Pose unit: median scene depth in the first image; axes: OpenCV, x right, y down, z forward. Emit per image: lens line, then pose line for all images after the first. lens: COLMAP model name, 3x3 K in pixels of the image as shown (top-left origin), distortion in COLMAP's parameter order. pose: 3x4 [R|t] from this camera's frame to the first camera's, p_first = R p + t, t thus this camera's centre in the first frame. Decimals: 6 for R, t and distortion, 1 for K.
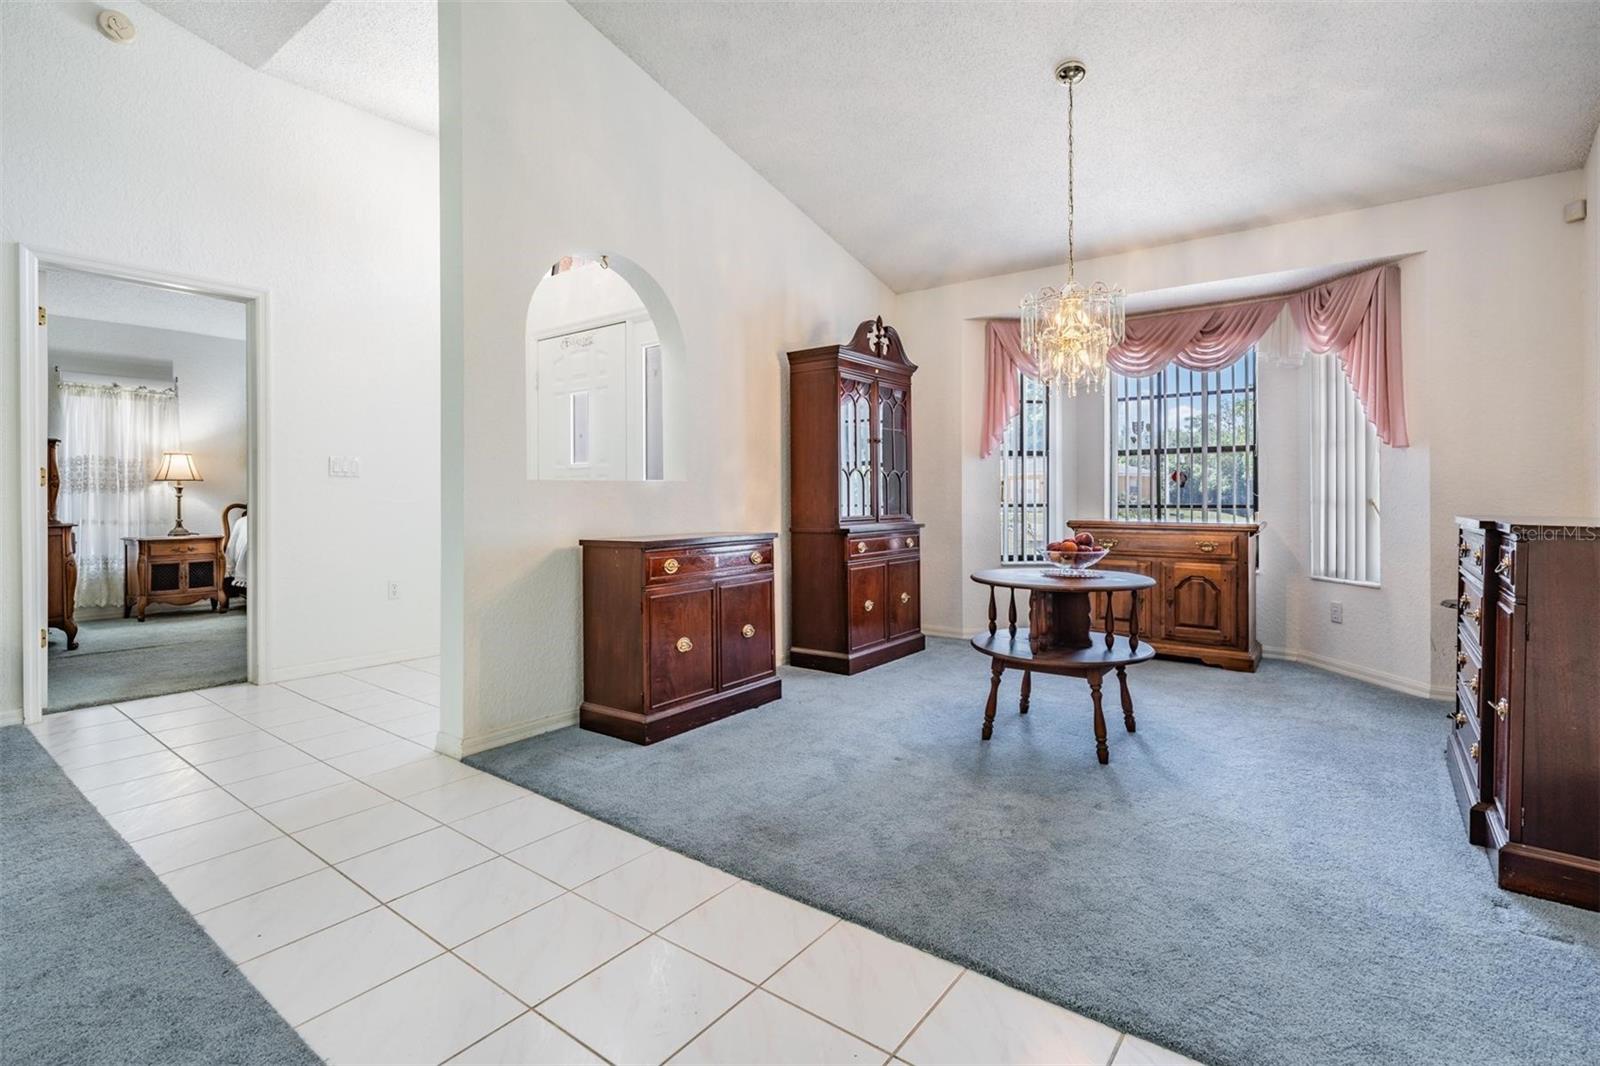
lens RADIAL K [[758.7, 0, 804.9], [0, 758.7, 497.5], [0, 0, 1]] dist [0.000954, -0.000008]
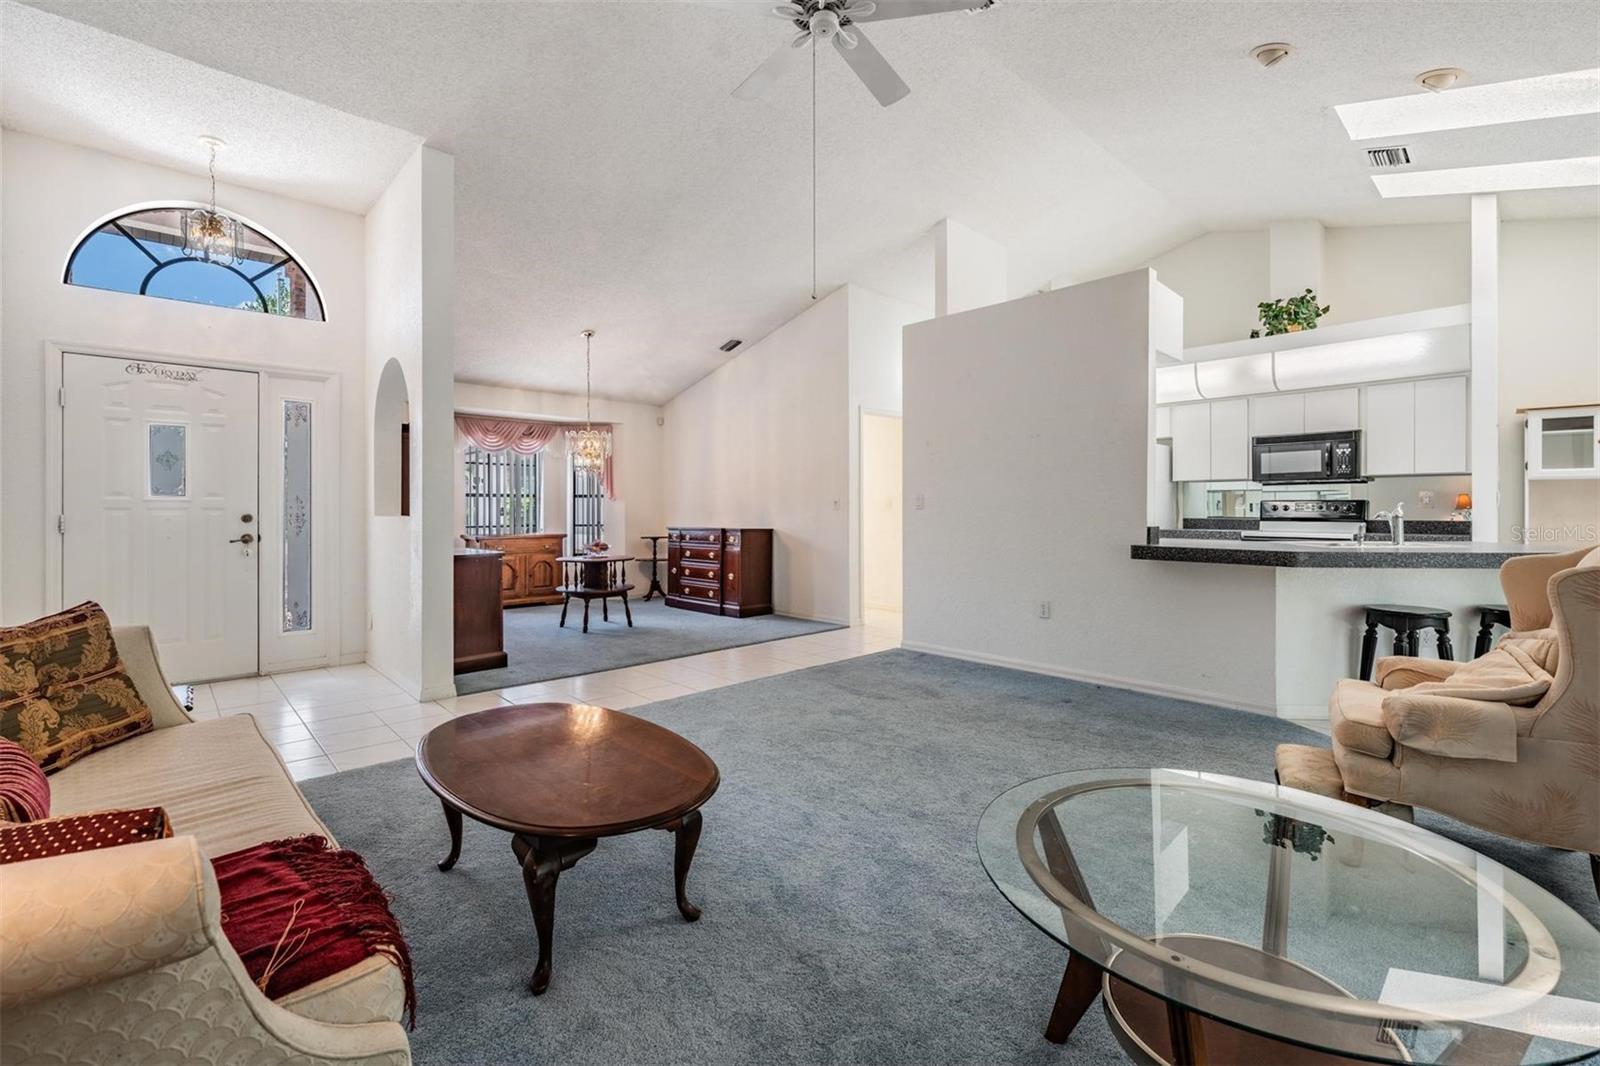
lens RADIAL K [[697.1, 0, 802.6], [0, 697.1, 506.0], [0, 0, 1]] dist [0.000698, 0.000108]
pose [[0.159817, 0.008362, 0.987111, -1.135762], [0.001830, 0.999960, -0.008767, -0.023014], [-0.987145, 0.003207, 0.159796, 0.034091]]
